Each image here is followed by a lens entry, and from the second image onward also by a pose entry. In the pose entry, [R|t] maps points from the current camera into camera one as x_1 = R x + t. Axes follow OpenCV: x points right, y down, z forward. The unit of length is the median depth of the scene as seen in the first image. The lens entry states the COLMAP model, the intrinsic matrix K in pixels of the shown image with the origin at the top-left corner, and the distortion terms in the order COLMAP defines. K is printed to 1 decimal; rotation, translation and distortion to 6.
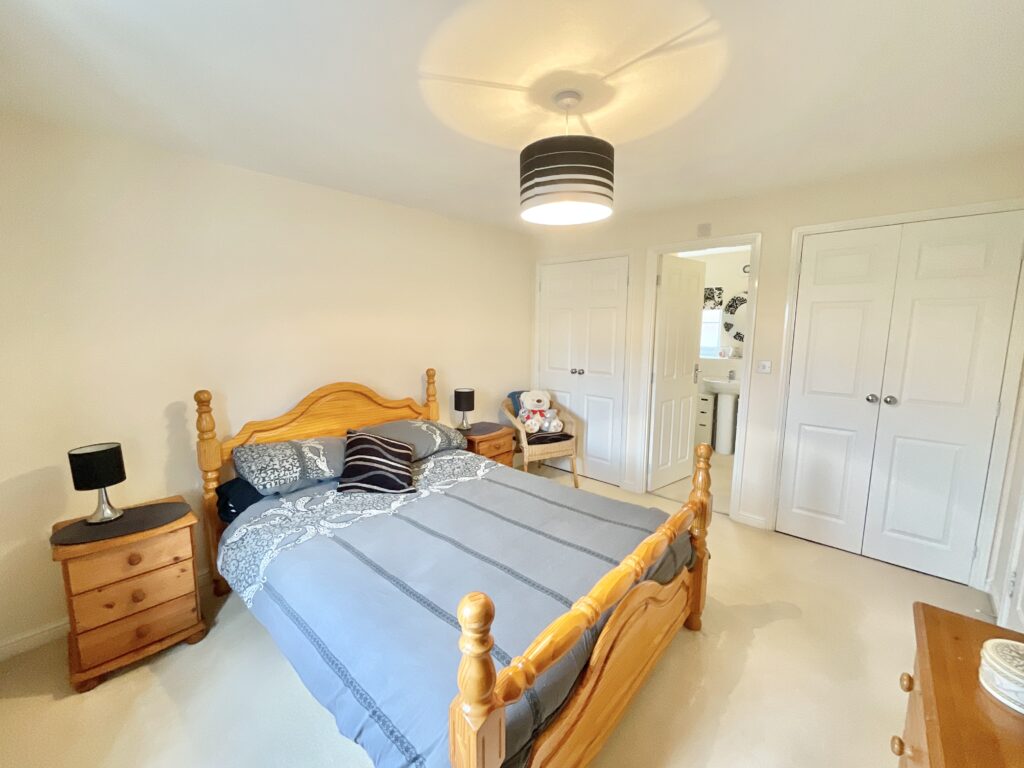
lens RADIAL K [[415.3, 0, 511.8], [0, 415.3, 384.8], [0, 0, 1]] dist [-0.007207, 0.000153]
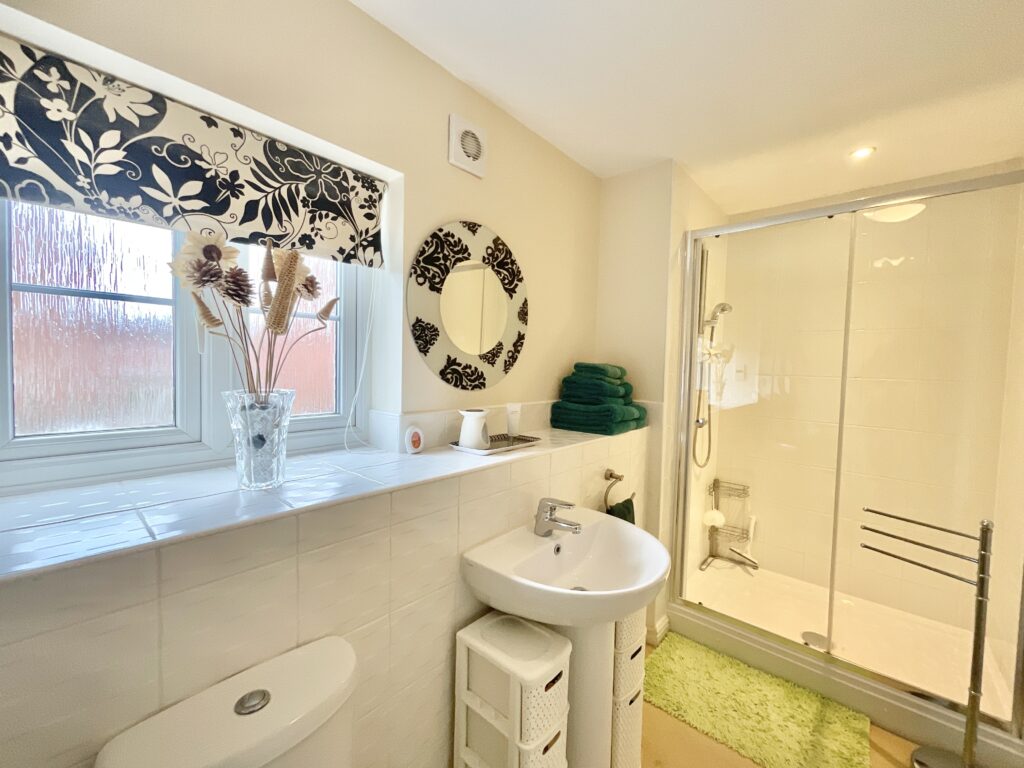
lens RADIAL K [[415.3, 0, 512.1], [0, 415.3, 383.9], [0, 0, 1]] dist [-0.007207, 0.000153]
pose [[-0.009233, -0.048730, 0.998769, 0.250560], [0.109268, 0.992782, 0.049448, -0.115960], [-0.993969, 0.109590, -0.003842, 0.941749]]
